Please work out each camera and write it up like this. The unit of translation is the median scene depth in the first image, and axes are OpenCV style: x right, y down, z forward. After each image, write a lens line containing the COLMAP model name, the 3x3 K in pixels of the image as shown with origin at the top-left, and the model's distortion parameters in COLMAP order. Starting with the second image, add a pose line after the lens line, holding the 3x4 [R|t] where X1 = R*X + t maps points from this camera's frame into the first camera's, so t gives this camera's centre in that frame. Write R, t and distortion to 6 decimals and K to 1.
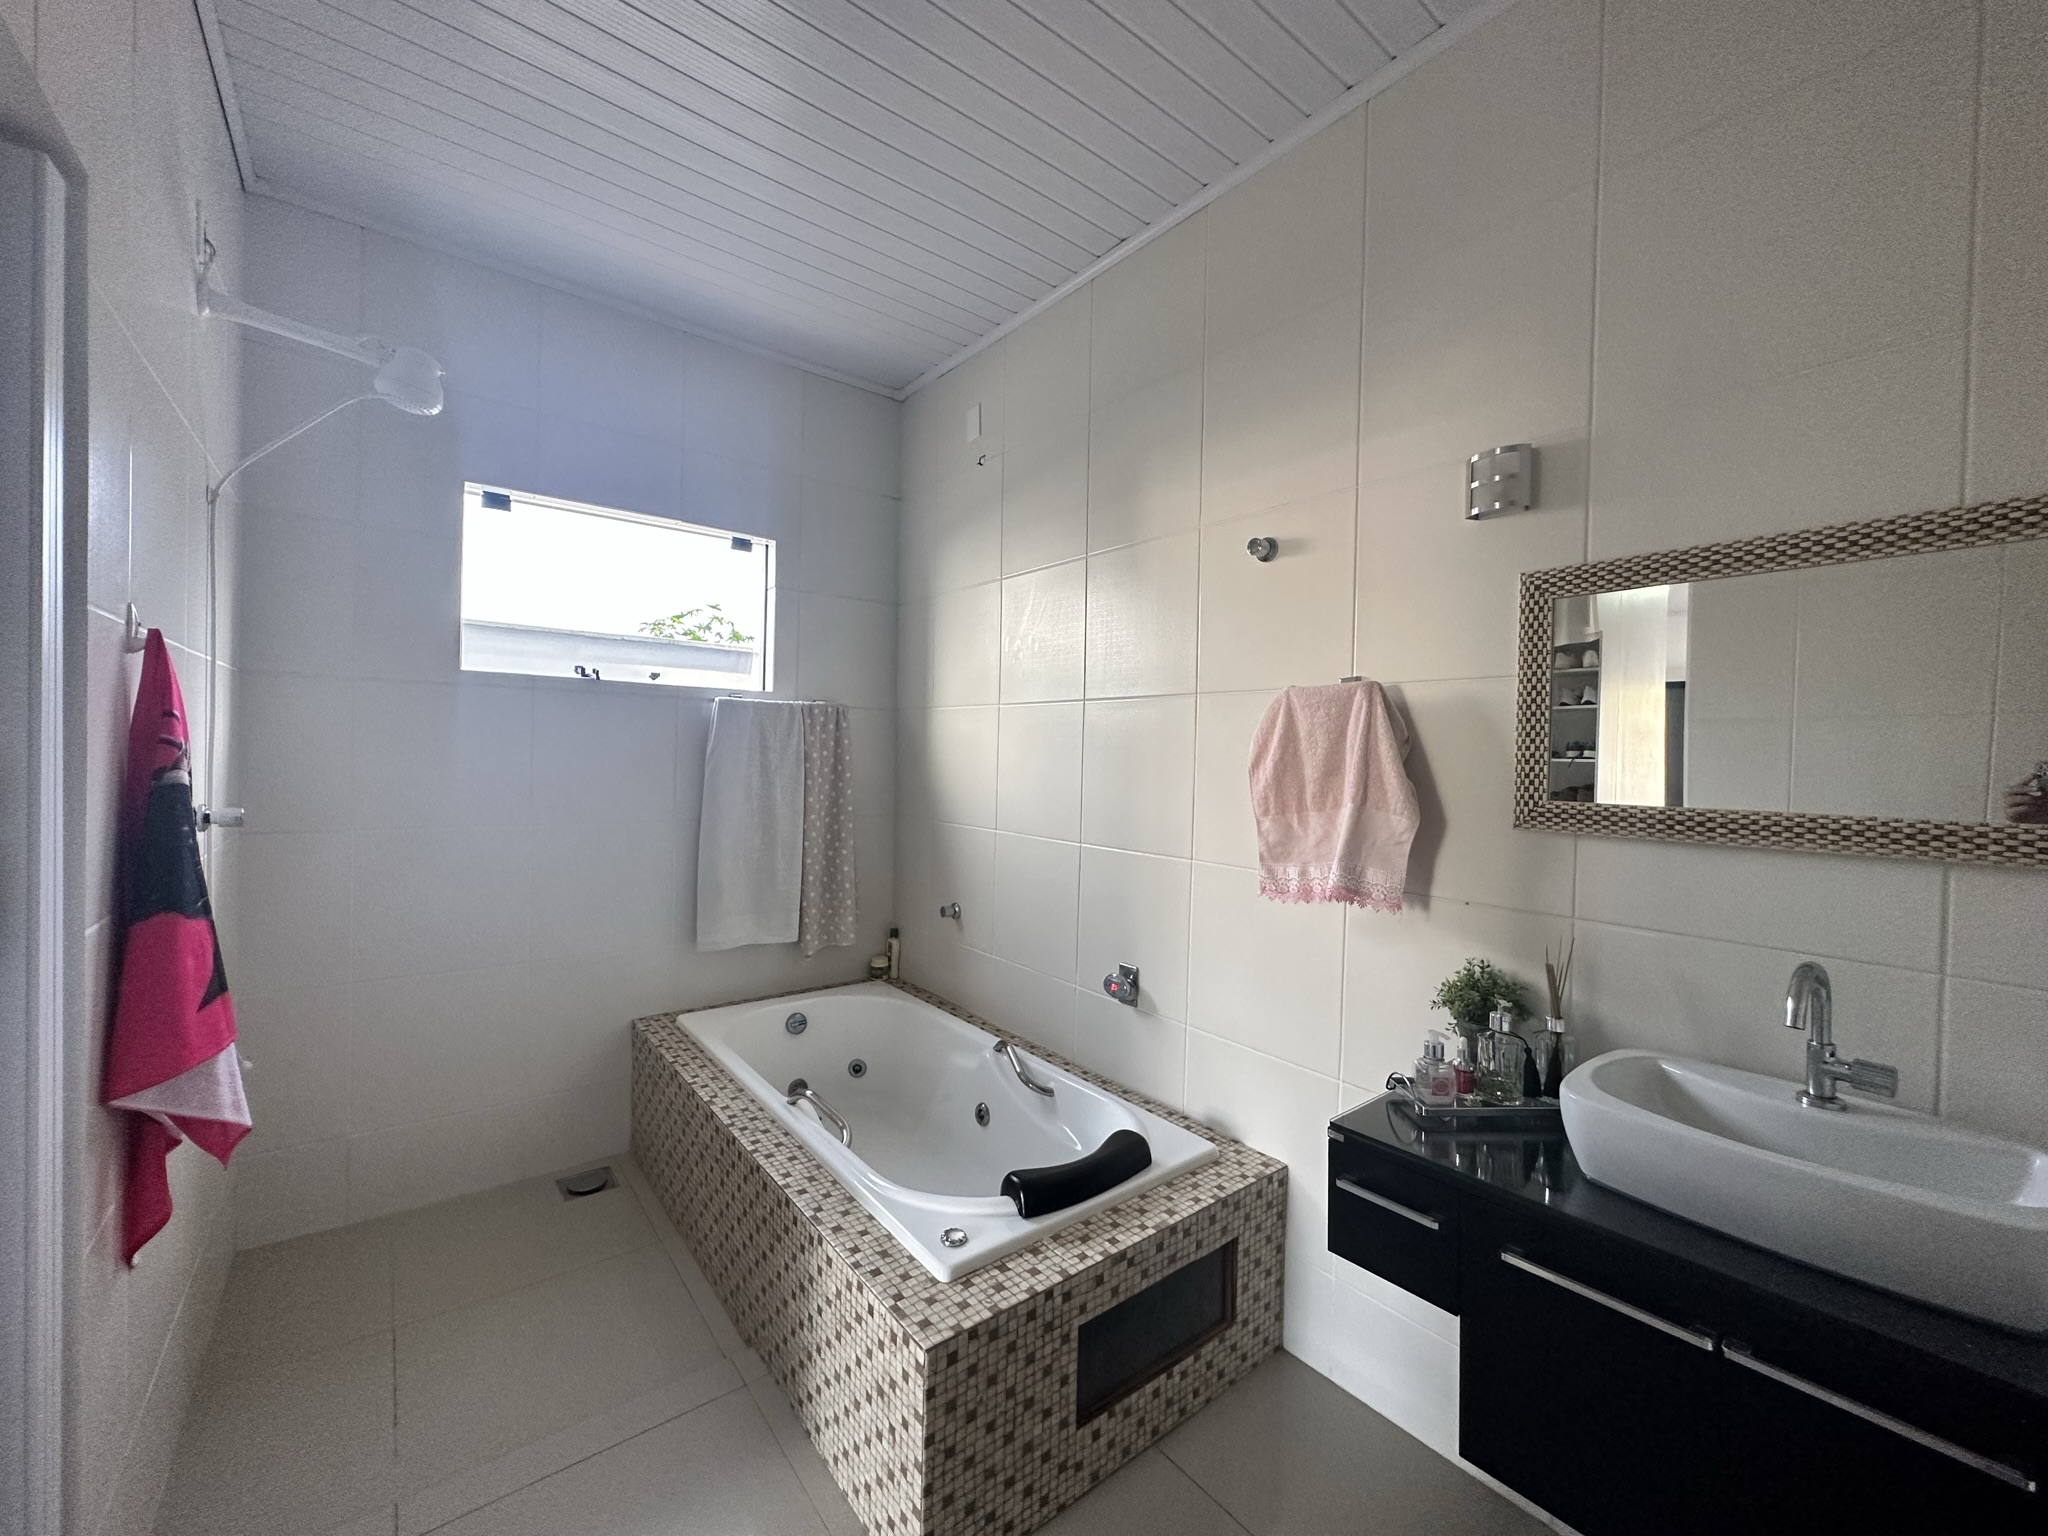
lens RADIAL K [[812.6, 0, 1025.9], [0, 812.6, 767.4], [0, 0, 1]] dist [-0.000750, -0.000654]
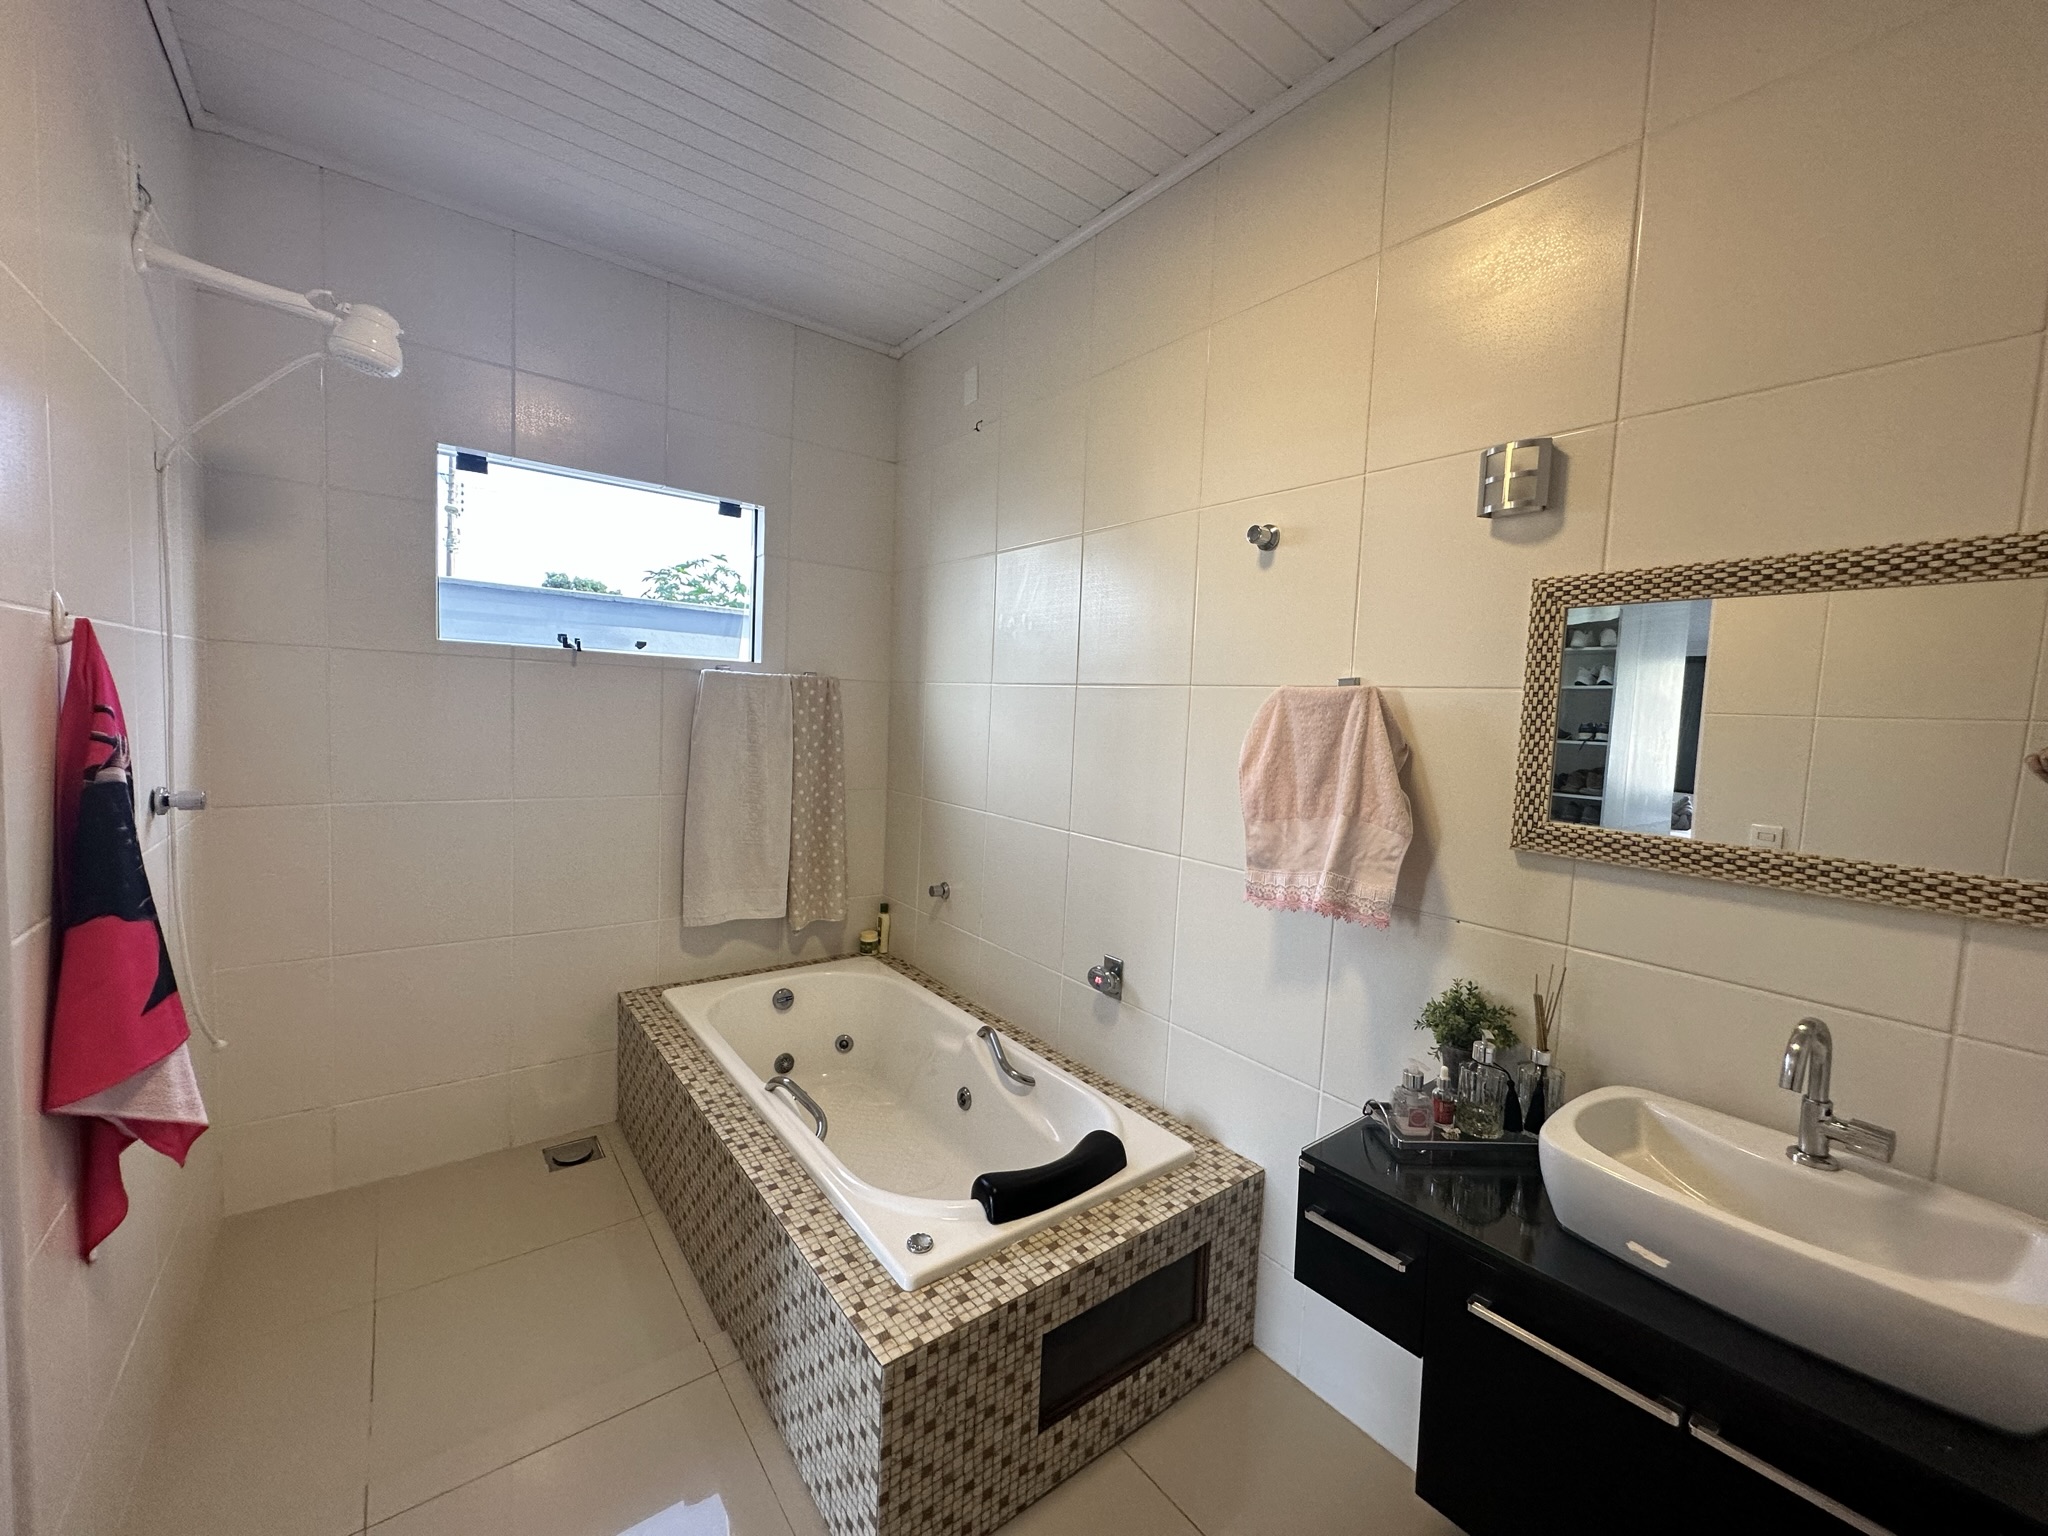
lens RADIAL K [[812.6, 0, 1025.6], [0, 812.6, 768.2], [0, 0, 1]] dist [-0.000750, -0.000654]
pose [[0.999701, 0.021937, -0.010768, 0.037648], [-0.021277, 0.998090, 0.057991, -0.060980], [0.012019, -0.057745, 0.998259, 0.043549]]
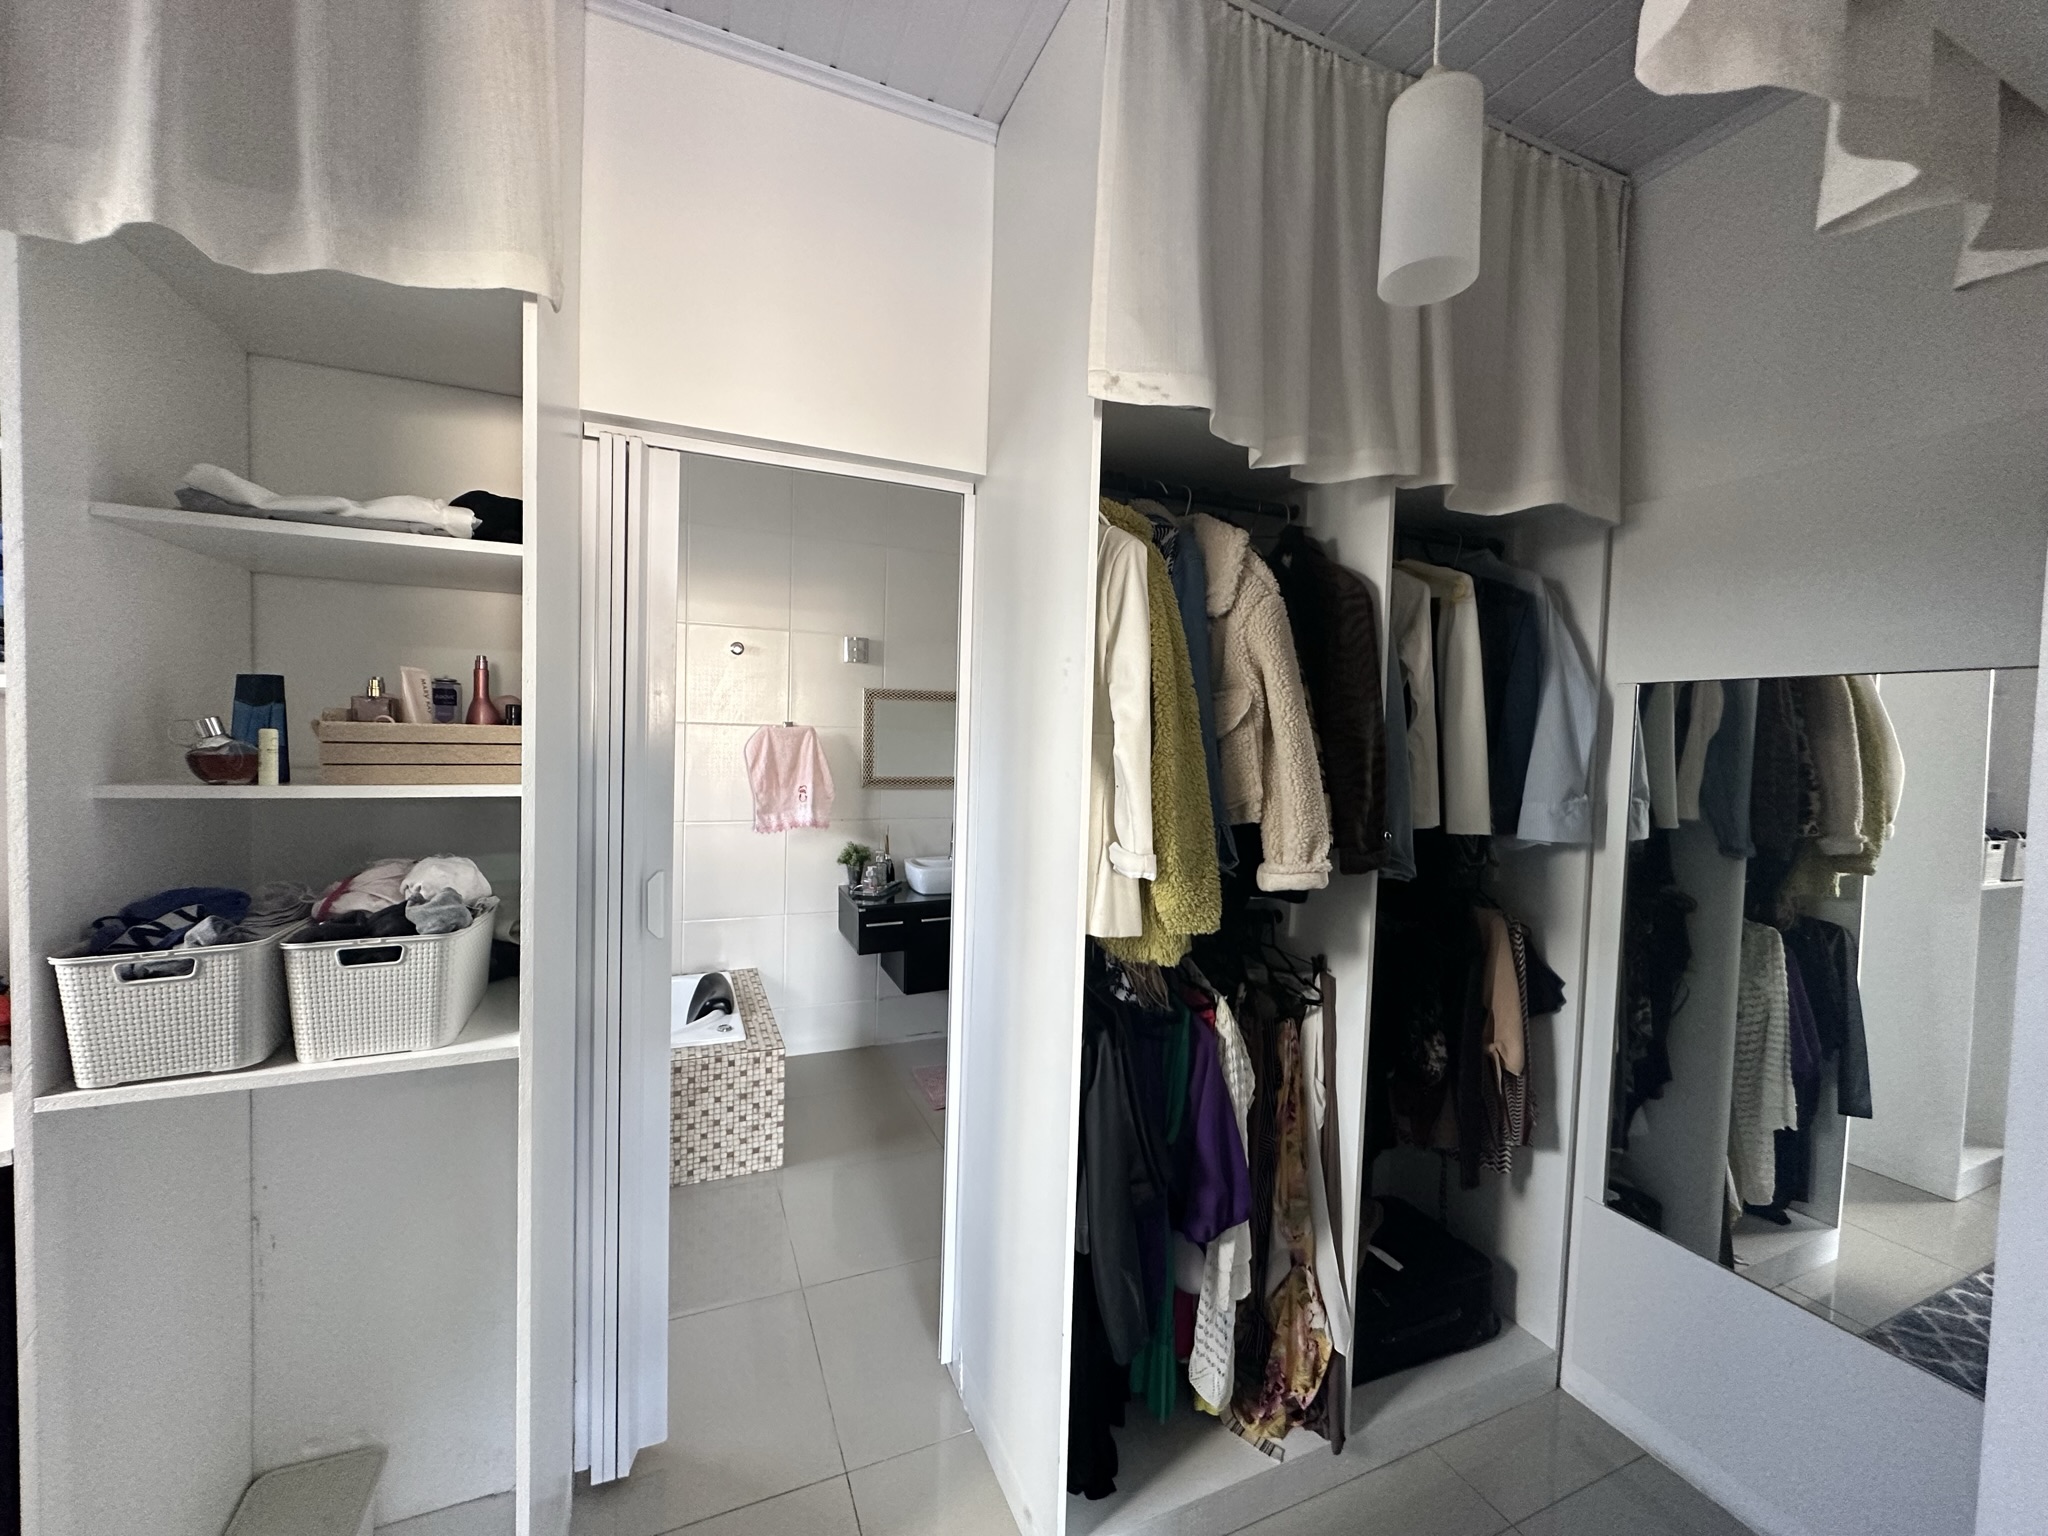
lens RADIAL K [[812.6, 0, 1020.8], [0, 812.6, 765.8], [0, 0, 1]] dist [-0.000750, -0.000654]
pose [[0.263929, -0.058618, 0.962759, -1.677450], [-0.007118, 0.998006, 0.062715, -0.153961], [-0.964516, -0.023406, 0.262986, -0.146506]]
